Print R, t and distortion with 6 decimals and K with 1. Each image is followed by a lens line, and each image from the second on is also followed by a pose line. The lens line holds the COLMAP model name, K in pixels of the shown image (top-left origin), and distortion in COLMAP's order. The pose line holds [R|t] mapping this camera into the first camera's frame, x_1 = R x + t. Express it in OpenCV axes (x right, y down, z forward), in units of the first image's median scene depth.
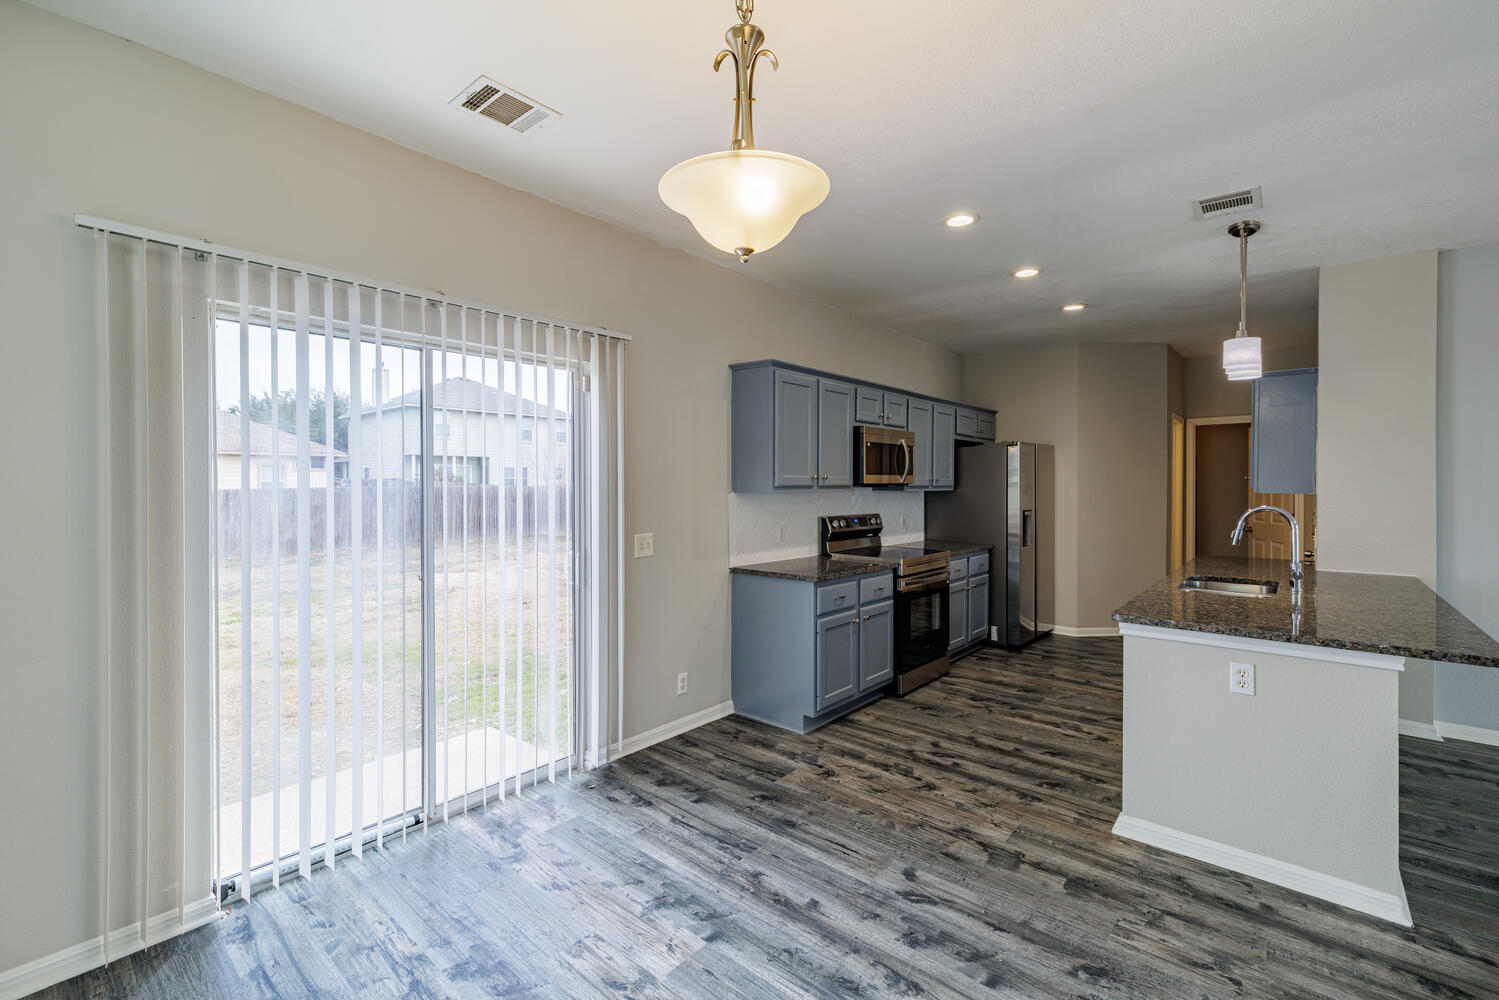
lens RADIAL K [[644.9, 0, 740.4], [0, 644.9, 489.5], [0, 0, 1]] dist [-0.001308, 0.000858]
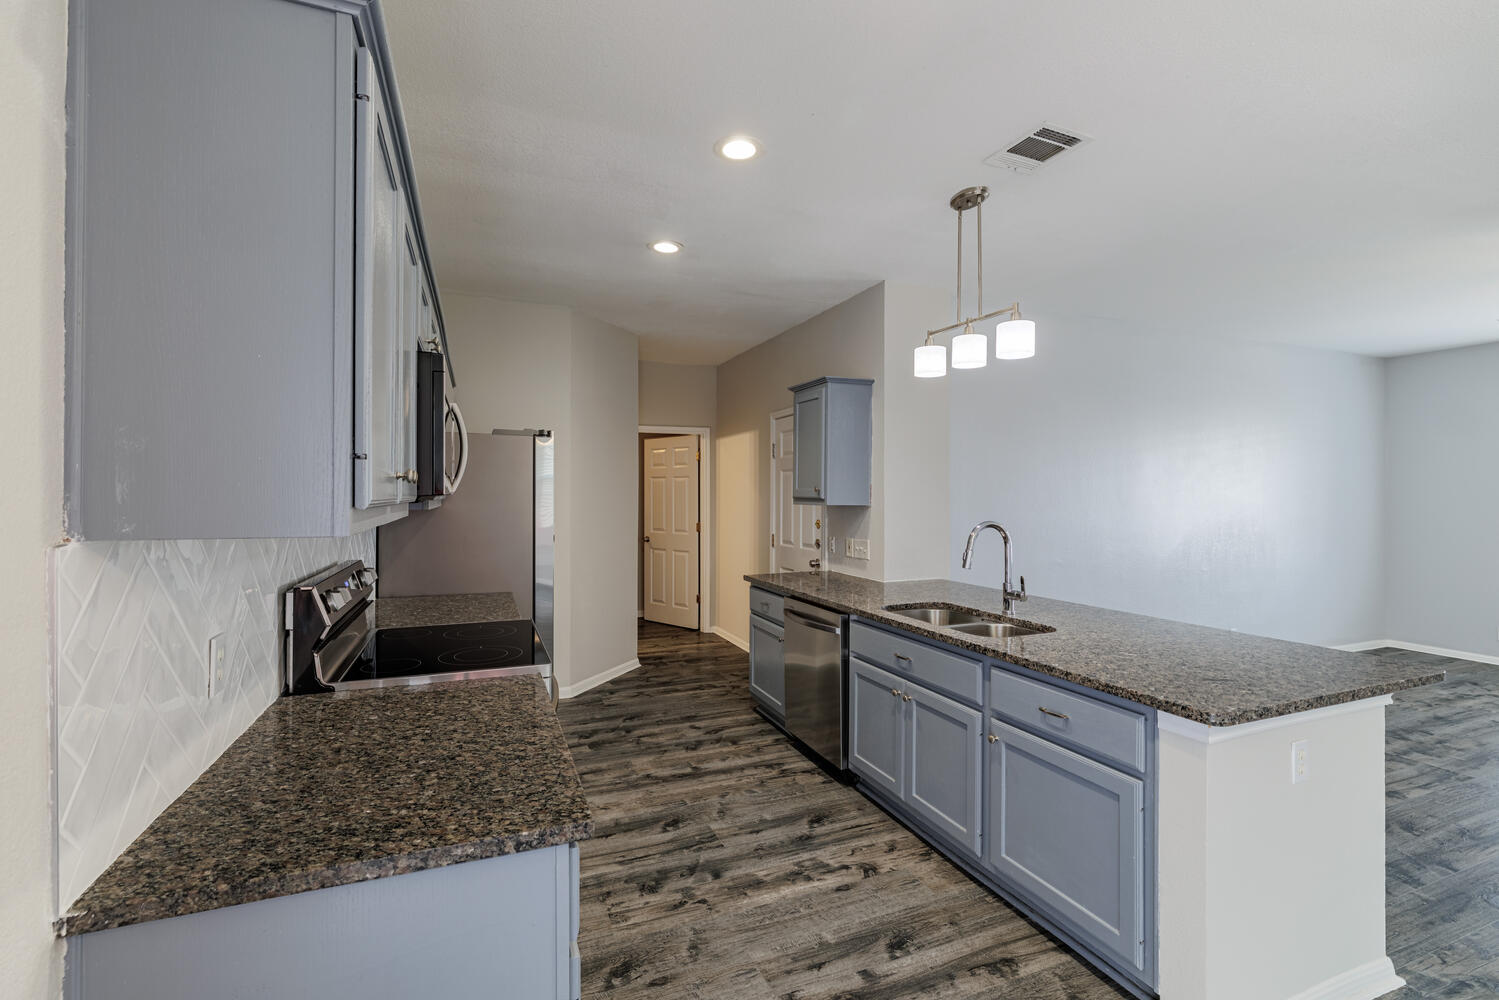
lens RADIAL K [[649.8, 0, 742.9], [0, 649.8, 492.6], [0, 0, 1]] dist [-0.001979, 0.000775]
pose [[0.449320, 0.002219, 0.893368, -0.102838], [0.006845, 0.999959, -0.005926, -0.007947], [-0.893345, 0.008778, 0.449286, 0.729622]]
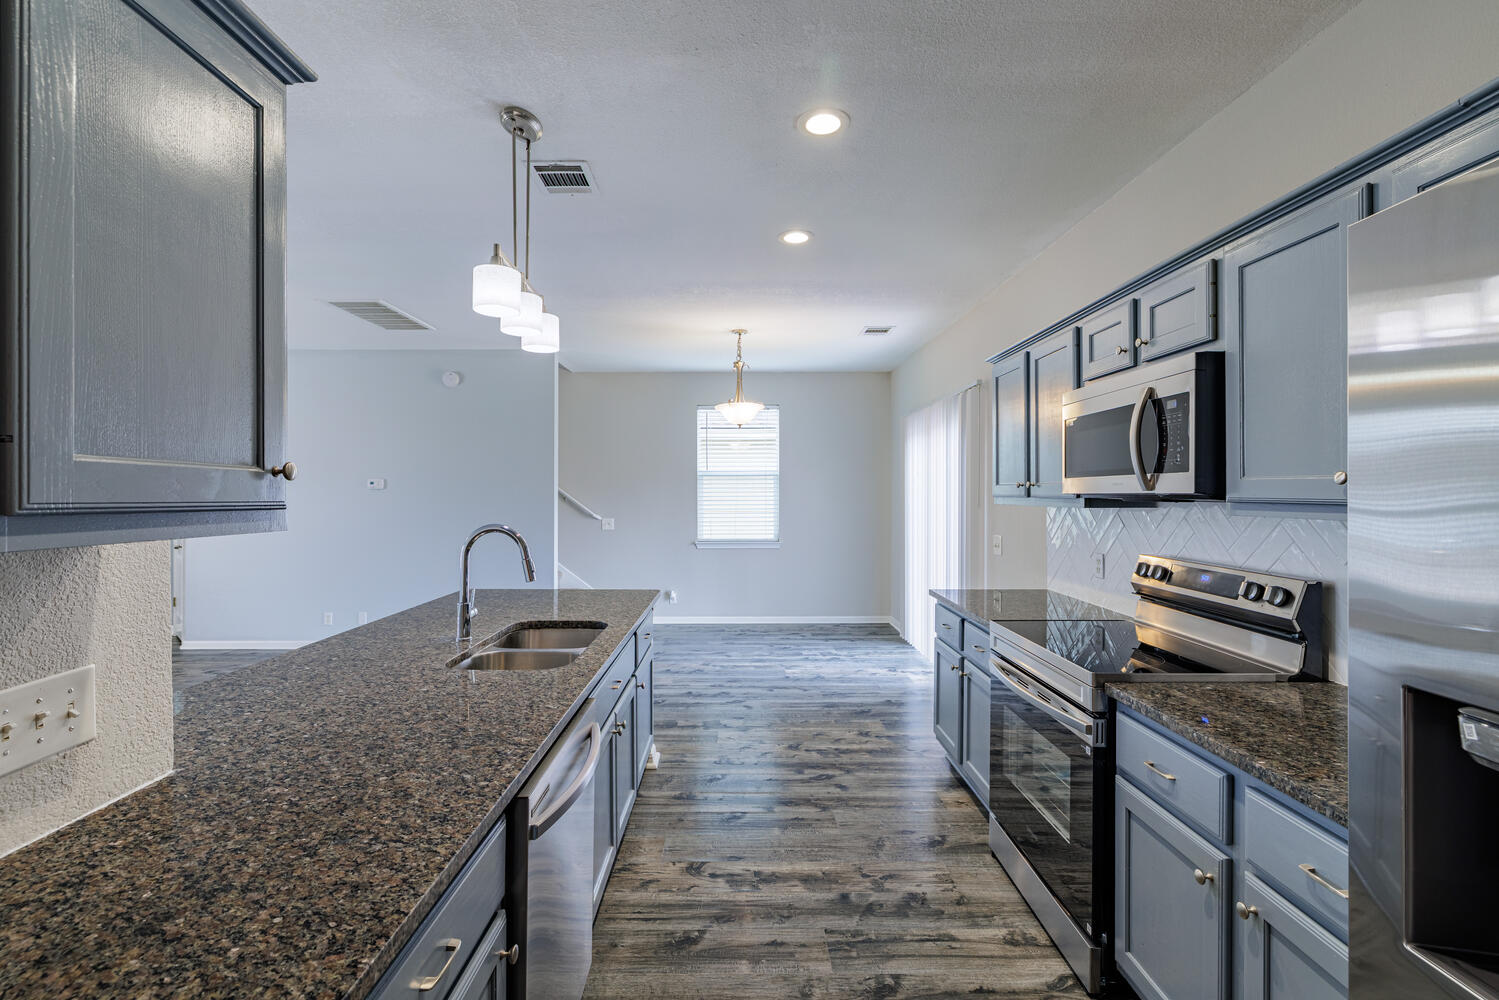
lens RADIAL K [[649.8, 0, 742.9], [0, 649.8, 492.6], [0, 0, 1]] dist [-0.001979, 0.000775]
pose [[-0.747554, -0.001644, -0.664199, 0.889294], [-0.007465, 0.999955, 0.005927, -0.013075], [0.664159, 0.009389, -0.747532, 1.401060]]
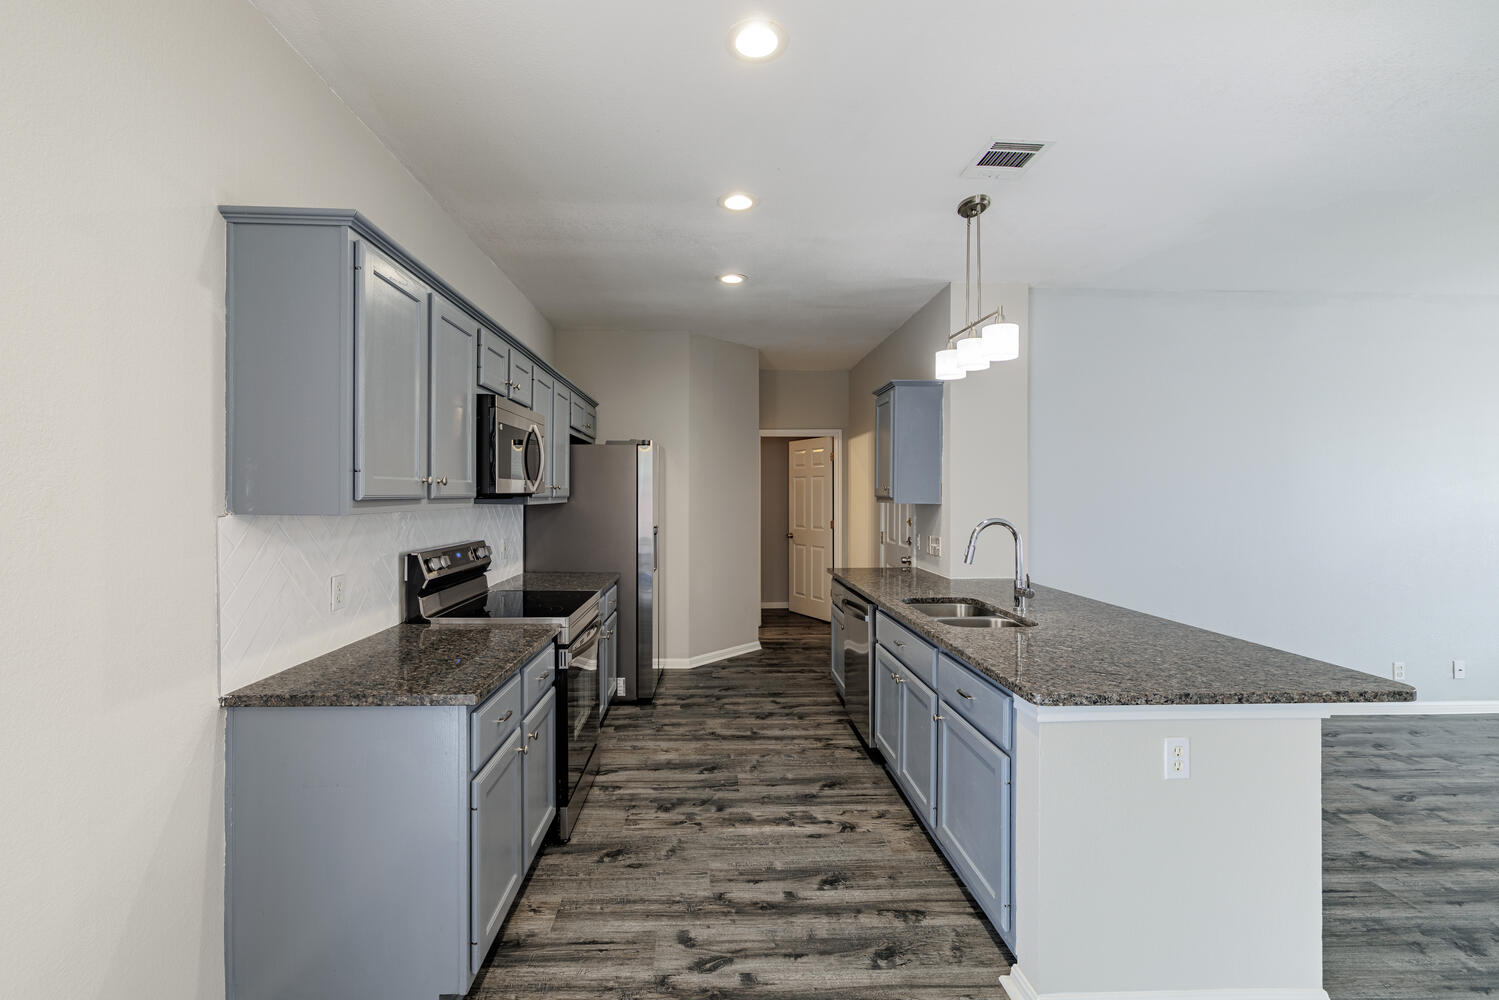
lens RADIAL K [[652.1, 0, 727.3], [0, 652.1, 493.6], [0, 0, 1]] dist [-0.002312, 0.000063]
pose [[0.732382, 0.000423, 0.680893, -0.064071], [0.004815, 0.999972, -0.005801, -0.004840], [-0.680876, 0.007527, 0.732360, 0.479468]]
